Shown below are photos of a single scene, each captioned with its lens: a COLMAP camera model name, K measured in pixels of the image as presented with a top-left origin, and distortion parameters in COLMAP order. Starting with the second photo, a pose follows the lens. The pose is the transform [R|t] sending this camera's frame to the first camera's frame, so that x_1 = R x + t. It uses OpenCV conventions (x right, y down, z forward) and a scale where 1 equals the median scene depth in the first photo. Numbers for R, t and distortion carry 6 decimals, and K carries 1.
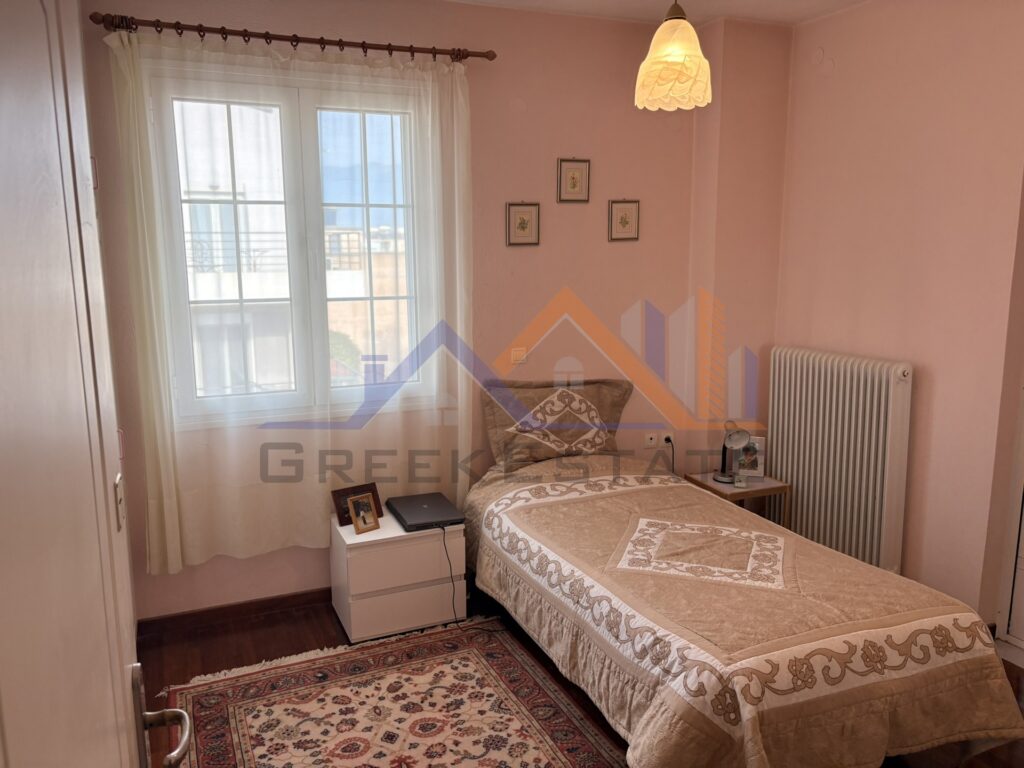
lens RADIAL K [[767.5, 0, 512.0], [0, 767.5, 384.0], [0, 0, 1]] dist [0.061503, -0.072818]
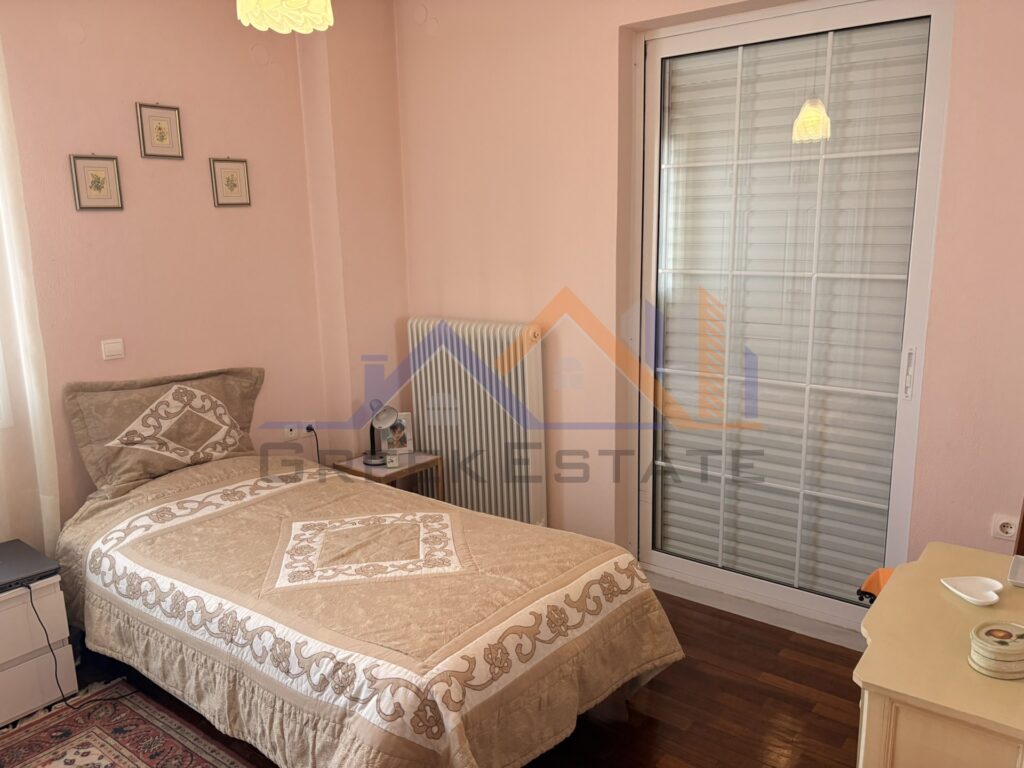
lens RADIAL K [[767.5, 0, 512.0], [0, 767.5, 384.0], [0, 0, 1]] dist [0.061503, -0.072818]
pose [[0.879334, -0.108960, 0.463572, -0.004918], [0.097459, 0.994043, 0.048779, -0.000783], [-0.466126, 0.002286, 0.884715, 0.121089]]
